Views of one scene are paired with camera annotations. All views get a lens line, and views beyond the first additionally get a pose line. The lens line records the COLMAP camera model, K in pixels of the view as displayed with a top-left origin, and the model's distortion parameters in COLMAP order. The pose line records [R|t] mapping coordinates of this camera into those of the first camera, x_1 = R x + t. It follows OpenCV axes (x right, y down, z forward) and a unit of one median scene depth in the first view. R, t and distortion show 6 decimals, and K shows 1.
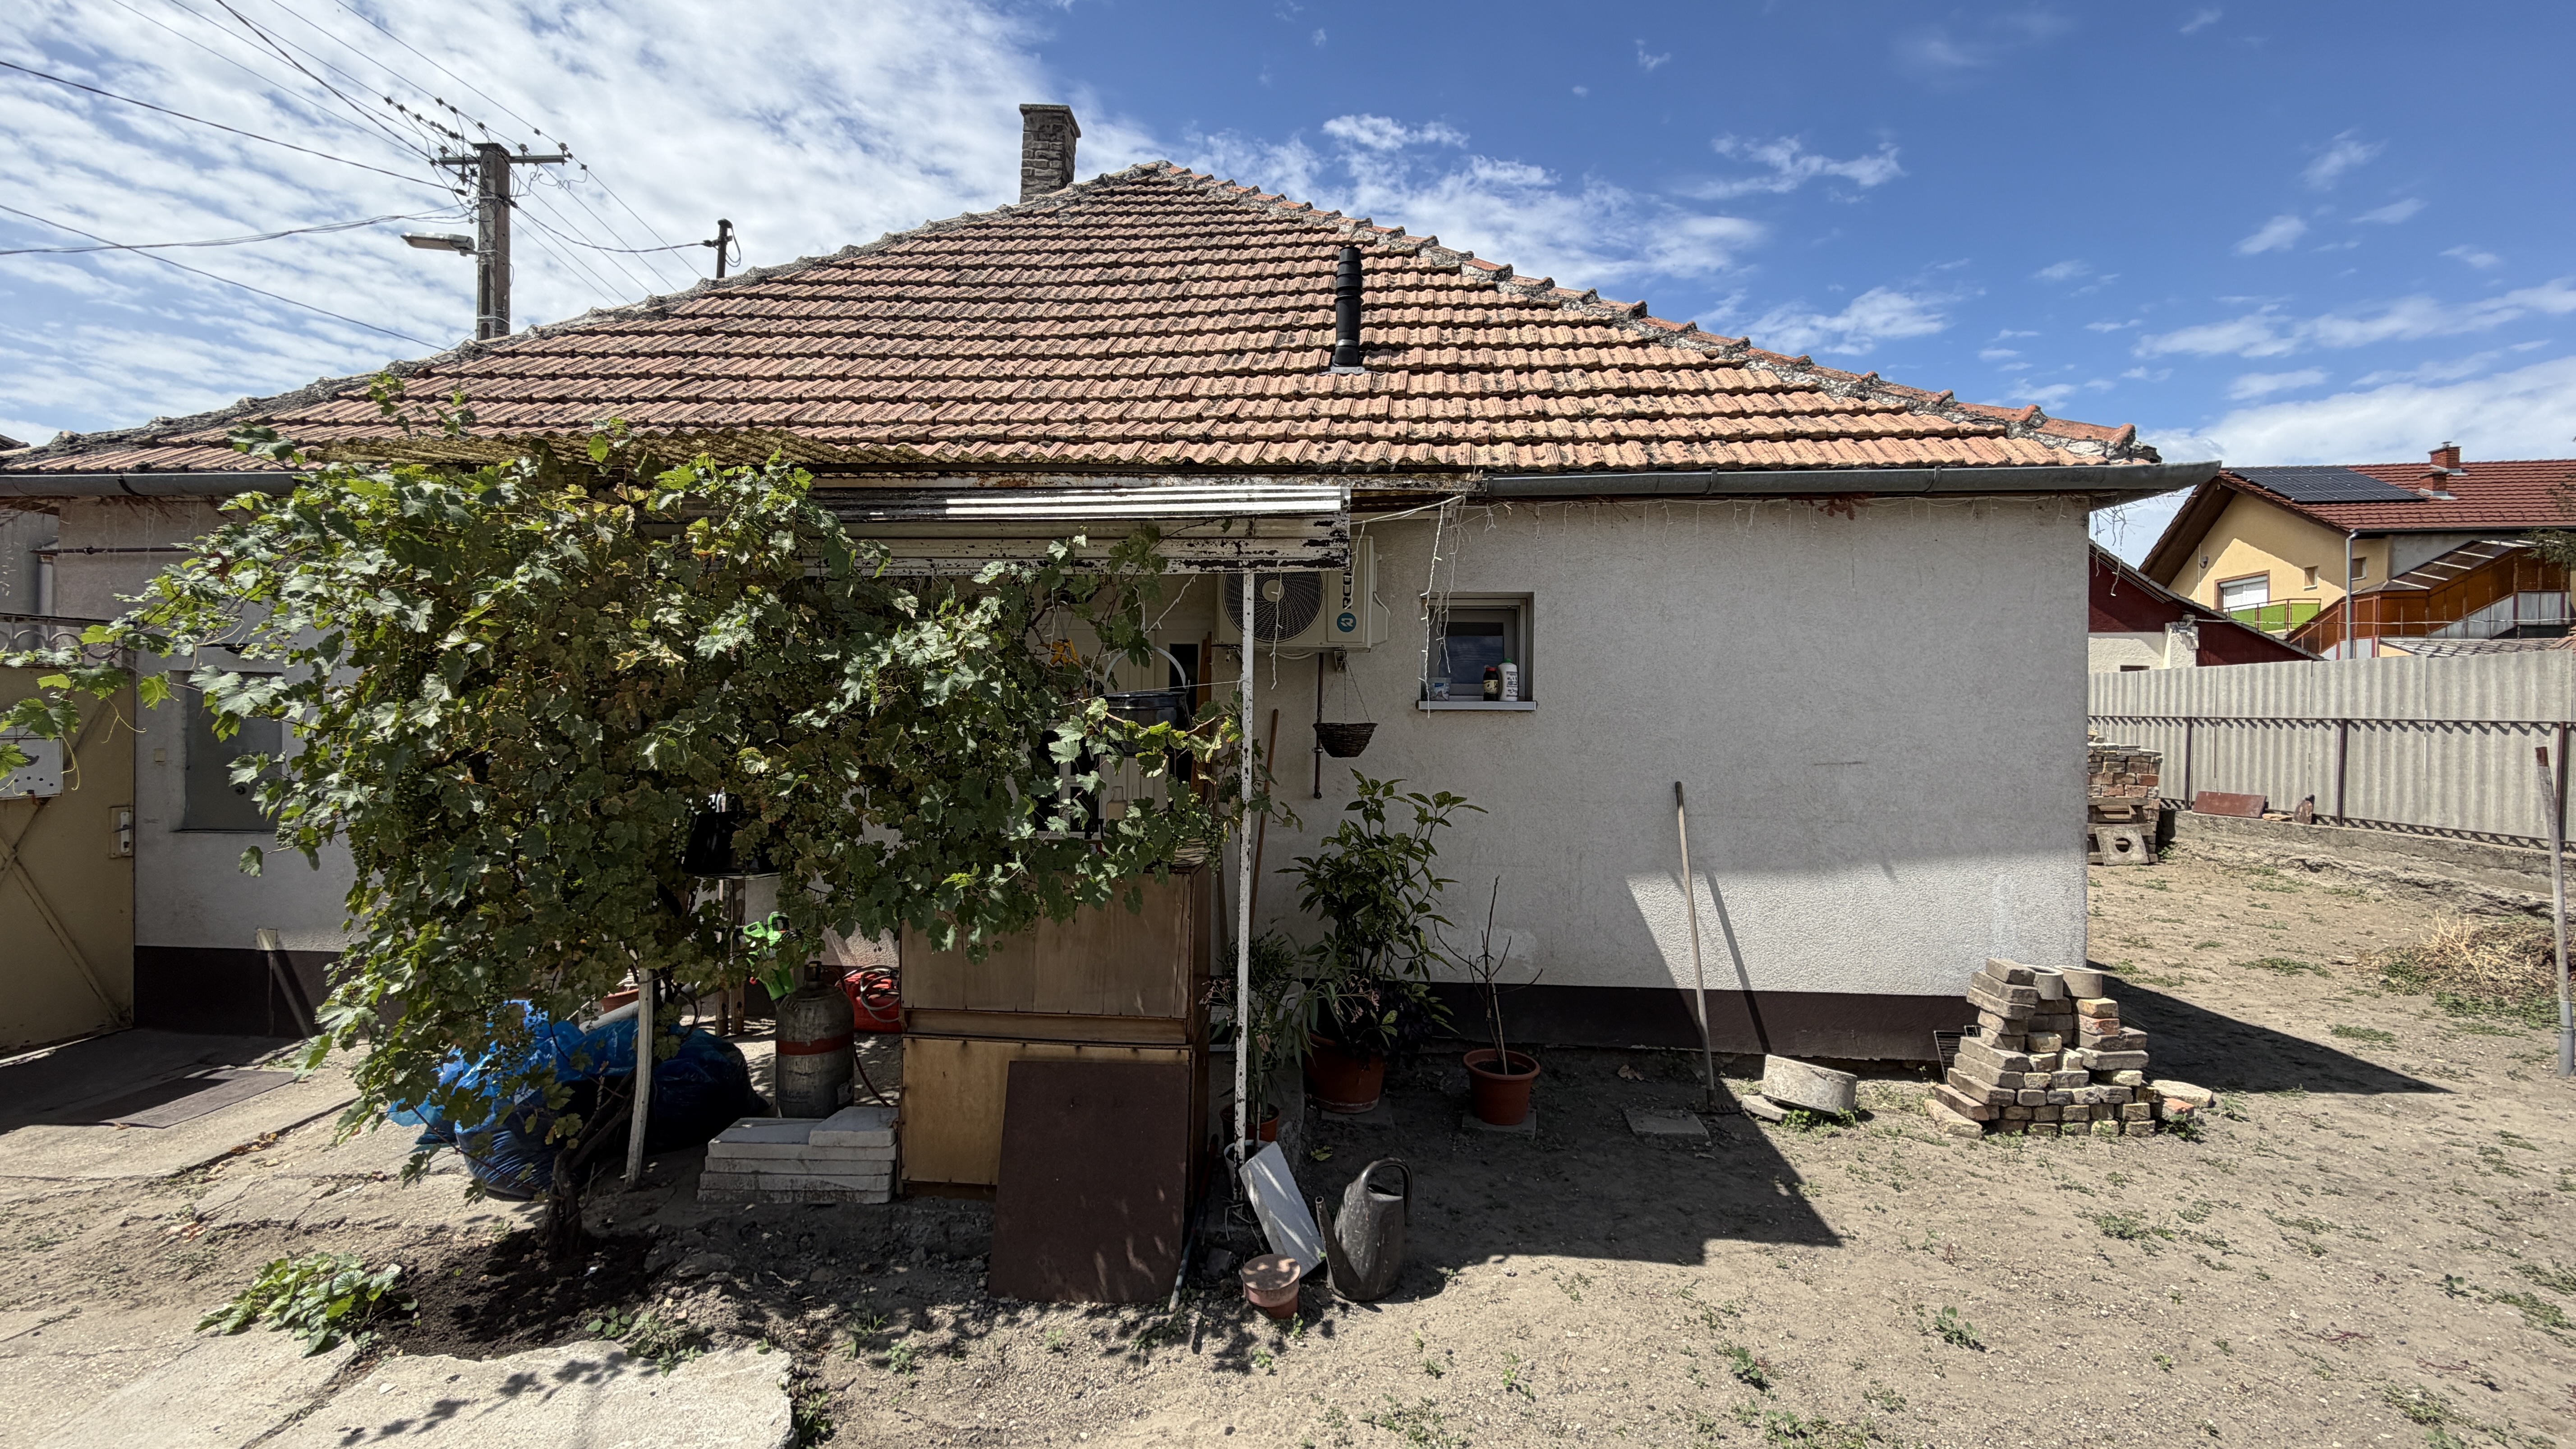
lens RADIAL K [[1021.3, 0, 1284.4], [0, 1021.3, 726.2], [0, 0, 1]] dist [-0.000342, 0.000409]
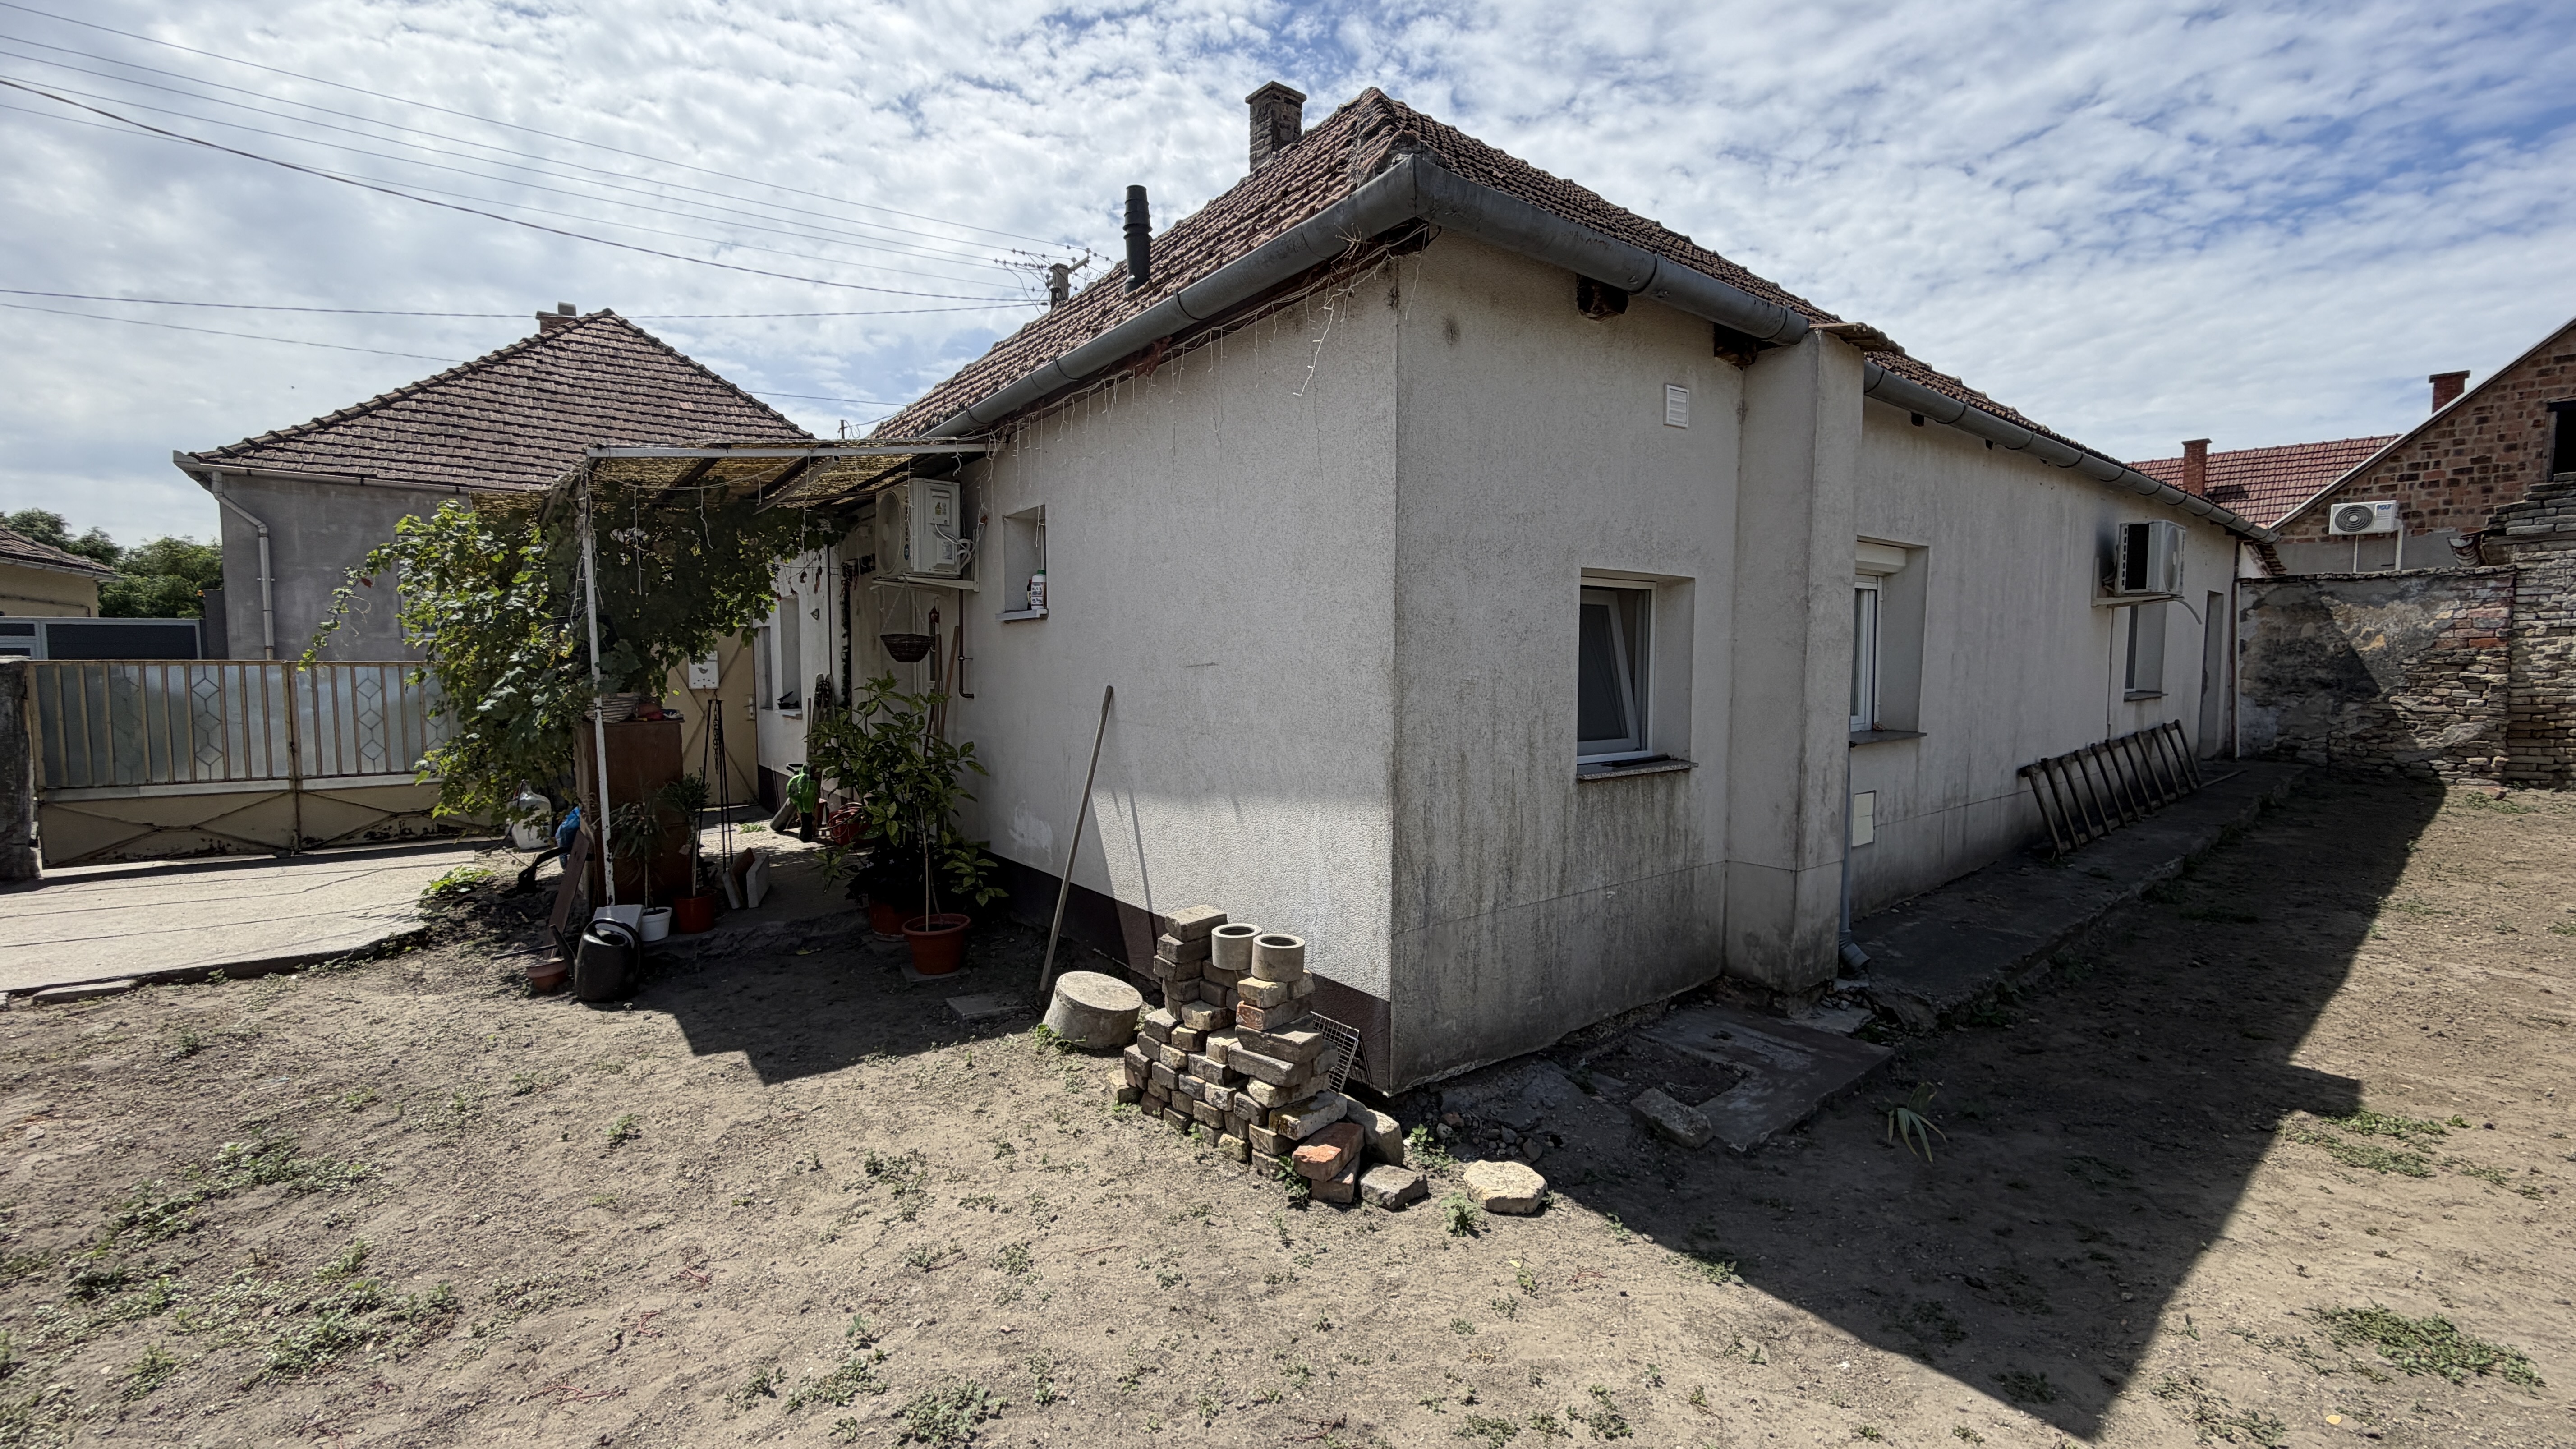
lens RADIAL K [[1021.3, 0, 1284.9], [0, 1021.3, 729.2], [0, 0, 1]] dist [-0.000342, 0.000409]
pose [[0.668912, 0.036807, -0.742430, 1.370204], [0.006776, 0.998430, 0.055604, 0.047926], [0.743311, -0.042225, 0.667612, 0.543112]]
